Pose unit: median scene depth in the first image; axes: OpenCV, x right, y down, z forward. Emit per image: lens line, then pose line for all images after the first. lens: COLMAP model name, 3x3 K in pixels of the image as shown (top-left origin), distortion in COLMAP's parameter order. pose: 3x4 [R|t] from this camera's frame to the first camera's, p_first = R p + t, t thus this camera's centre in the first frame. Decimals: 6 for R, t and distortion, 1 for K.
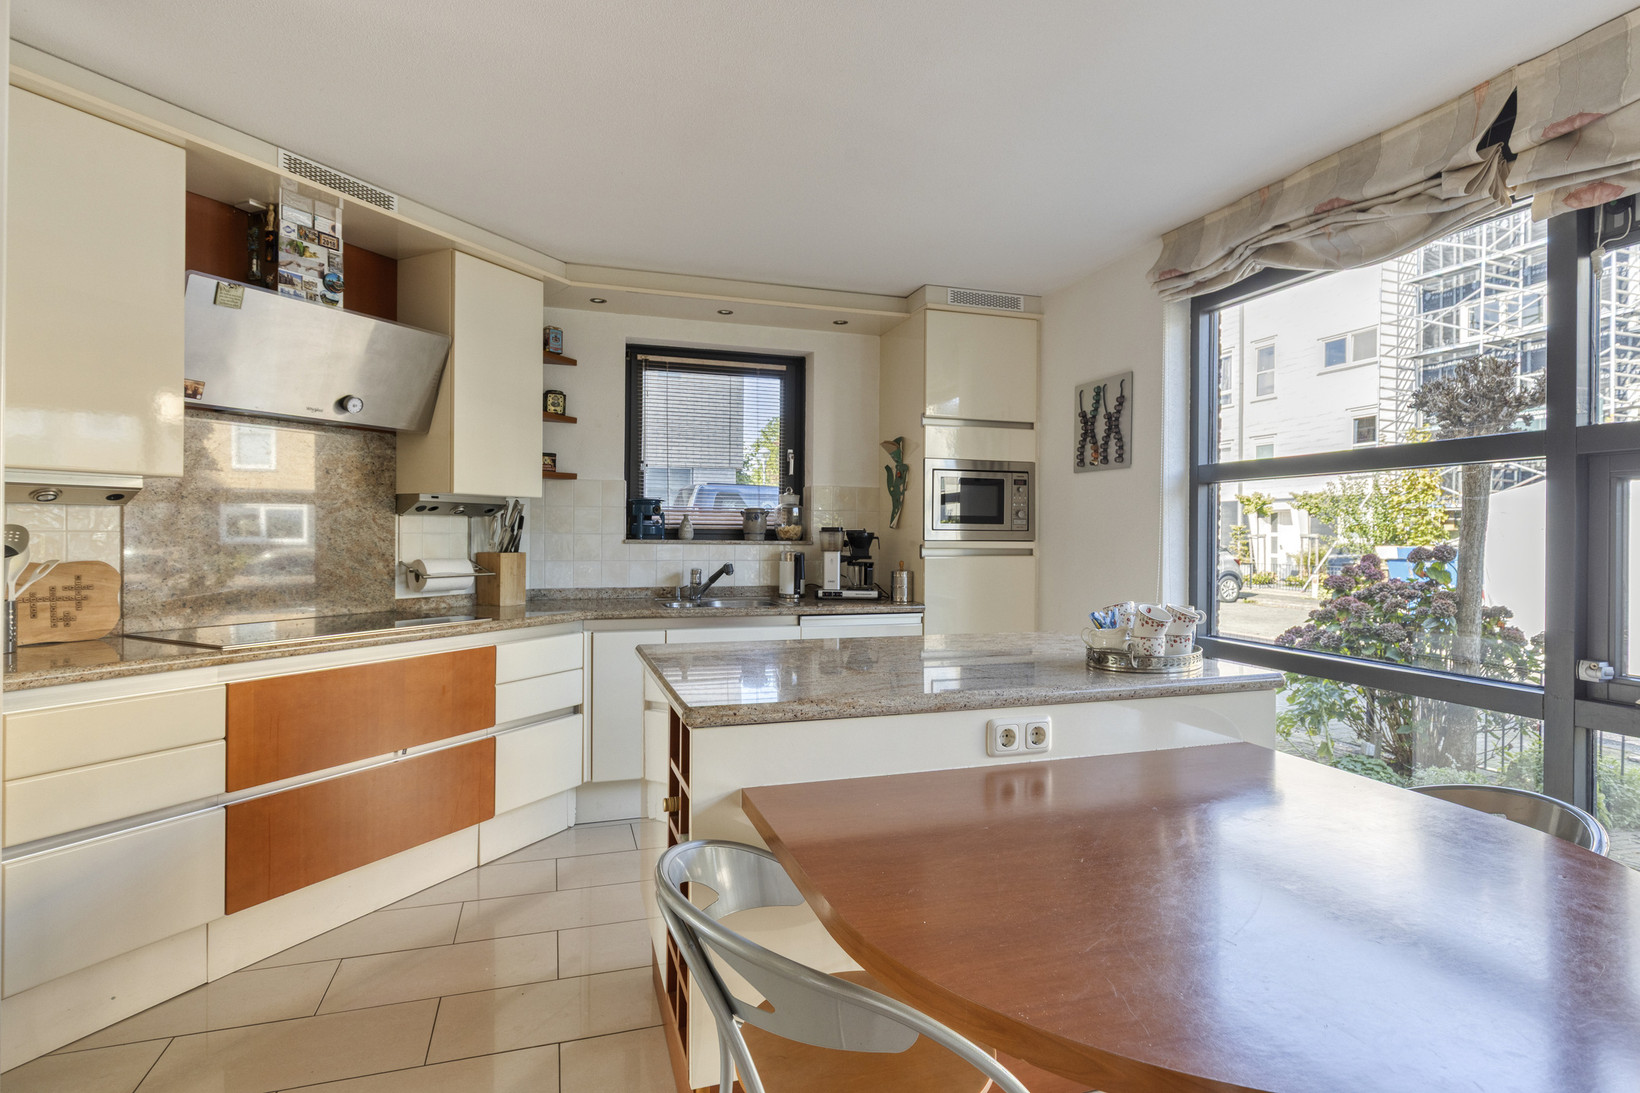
lens RADIAL K [[834.4, 0, 817.2], [0, 834.4, 539.1], [0, 0, 1]] dist [-0.001698, -0.000618]
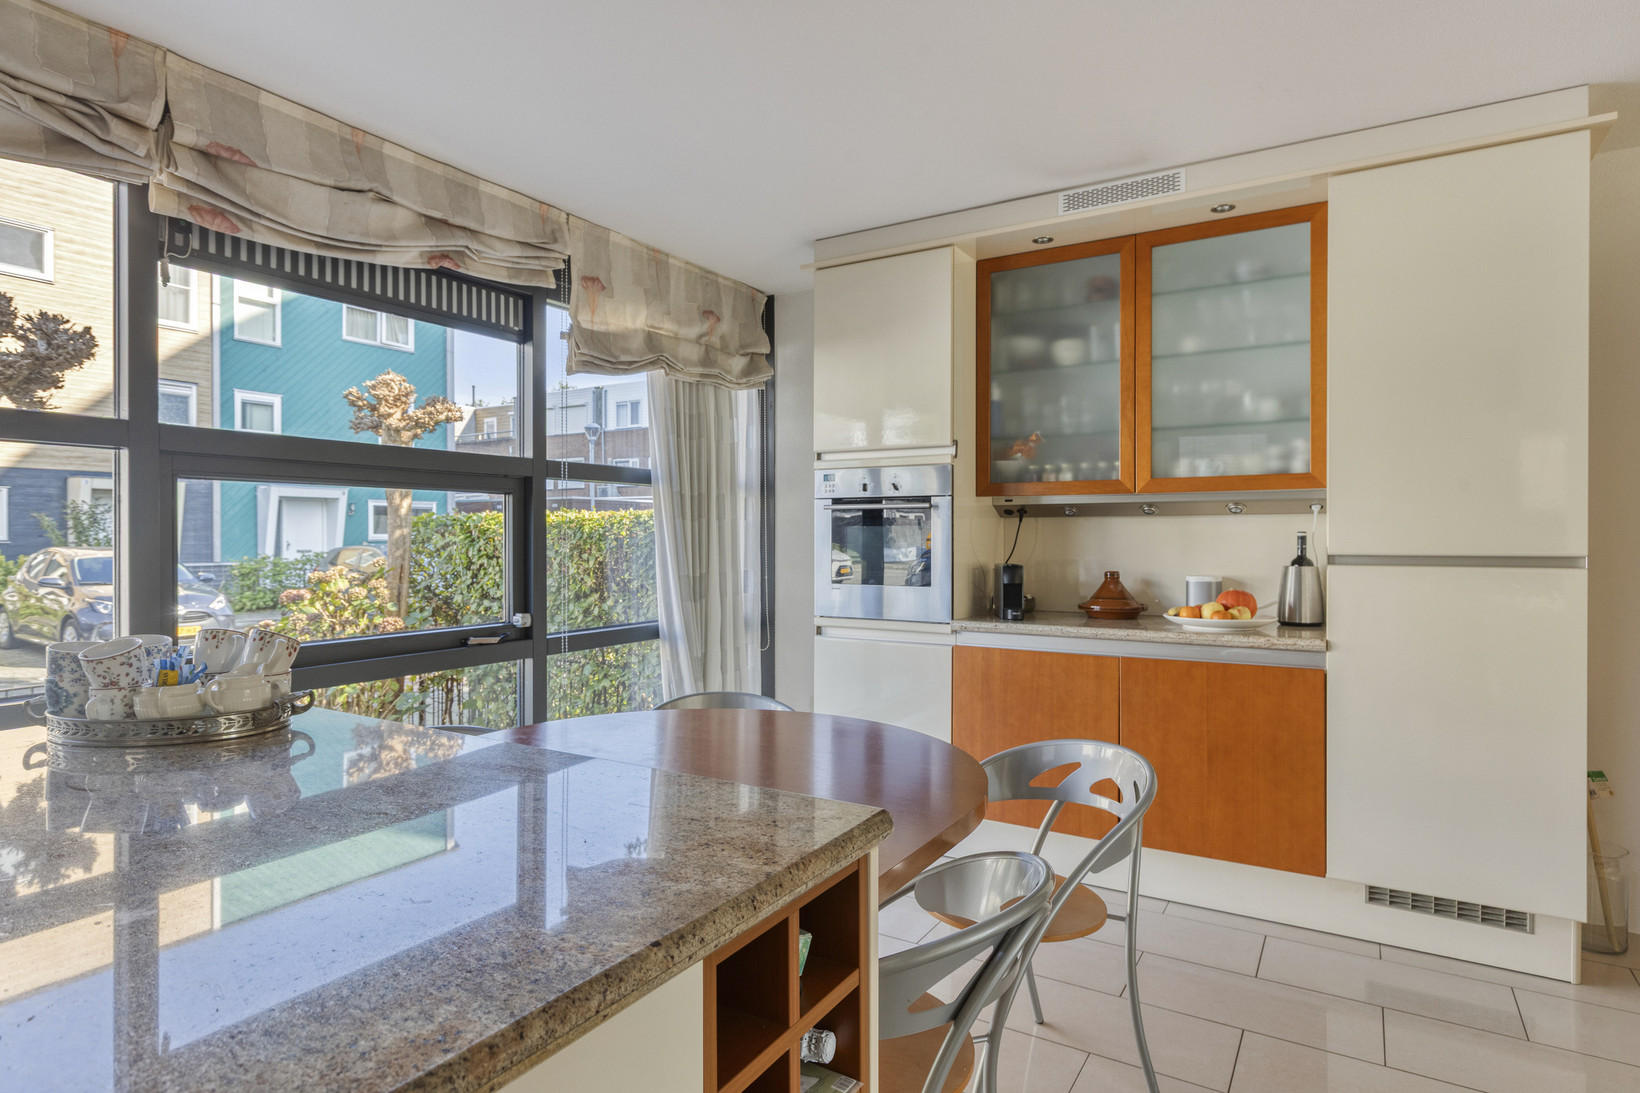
lens RADIAL K [[894.2, 0, 818.2], [0, 894.2, 536.0], [0, 0, 1]] dist [0.010771, -0.001364]
pose [[-0.651977, -0.007724, 0.758199, -0.274260], [-0.002406, 0.999964, 0.008118, -0.003638], [-0.758235, 0.003468, -0.651972, 0.652398]]
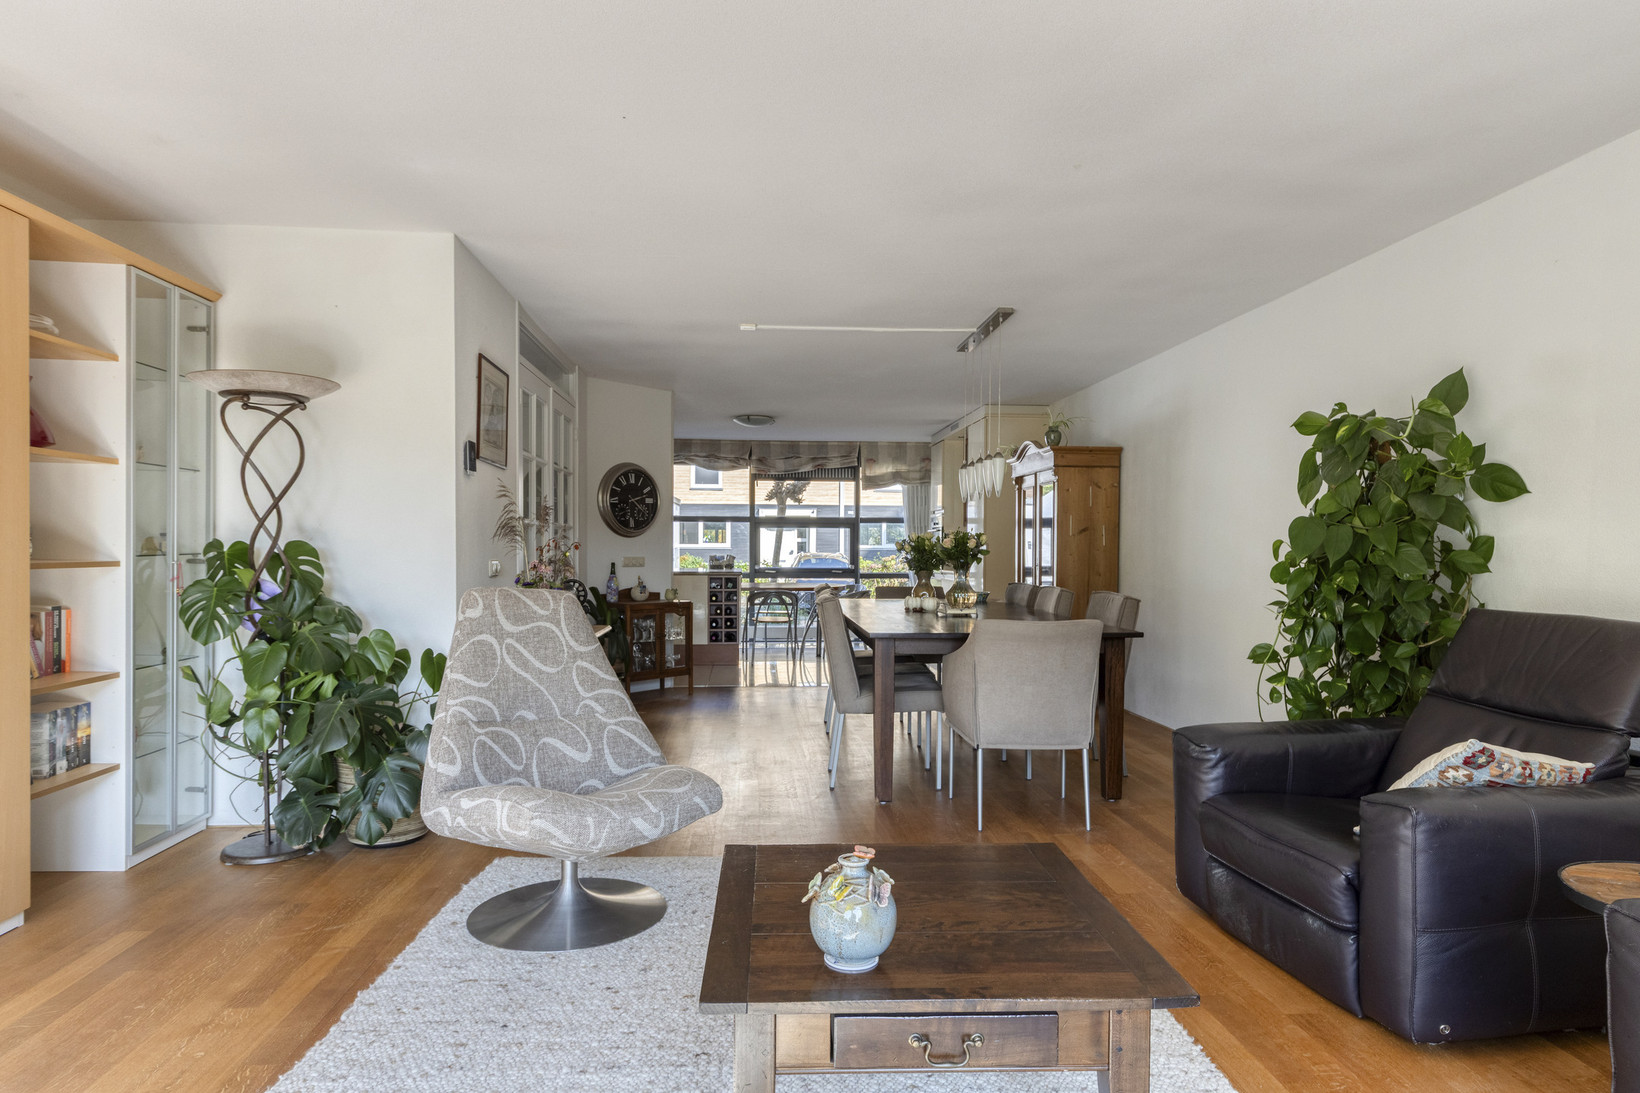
lens RADIAL K [[894.2, 0, 808.2], [0, 894.2, 551.6], [0, 0, 1]] dist [0.010771, -0.001364]
pose [[0.239299, -0.011416, 0.970879, -2.386308], [0.001008, 0.999933, 0.011510, 0.004840], [-0.970945, -0.001776, 0.239294, -0.319527]]
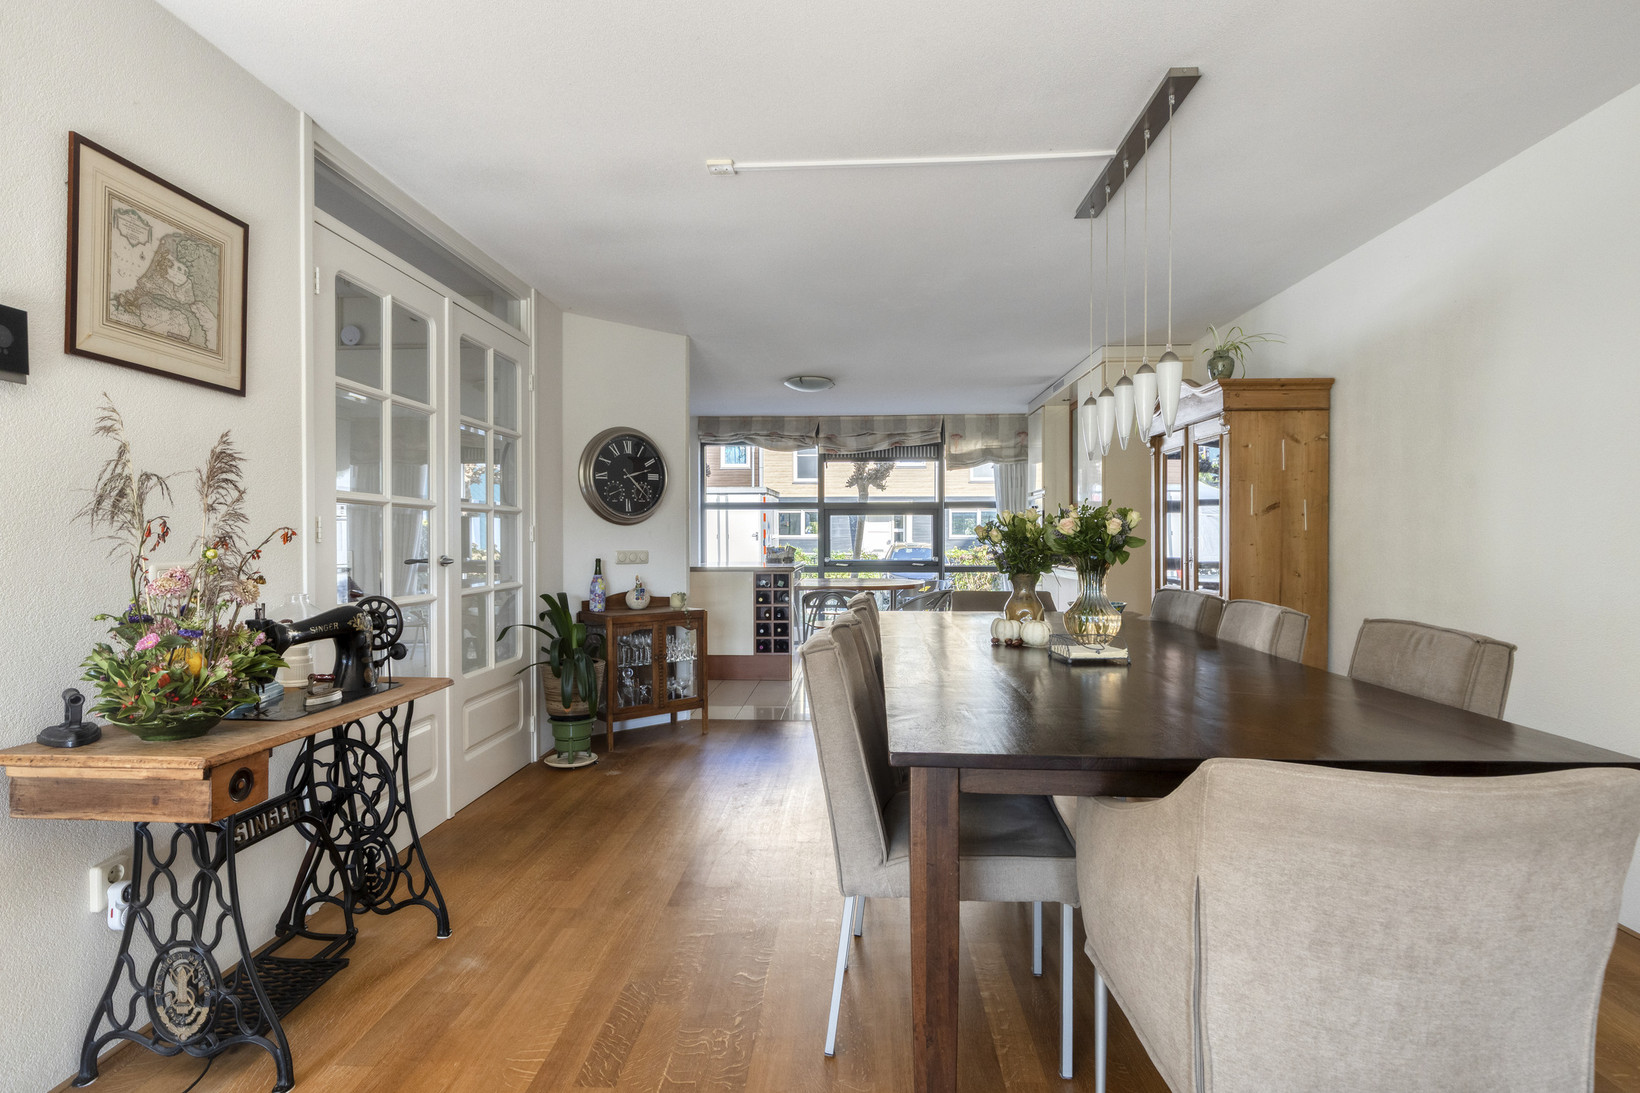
lens RADIAL K [[800.6, 0, 819.4], [0, 800.6, 535.9], [0, 0, 1]] dist [-0.002488, -0.000666]
pose [[0.349048, -0.006582, 0.937082, -1.727097], [0.008675, 0.999955, 0.003792, 0.011507], [-0.937065, 0.006806, 0.349089, -0.239613]]
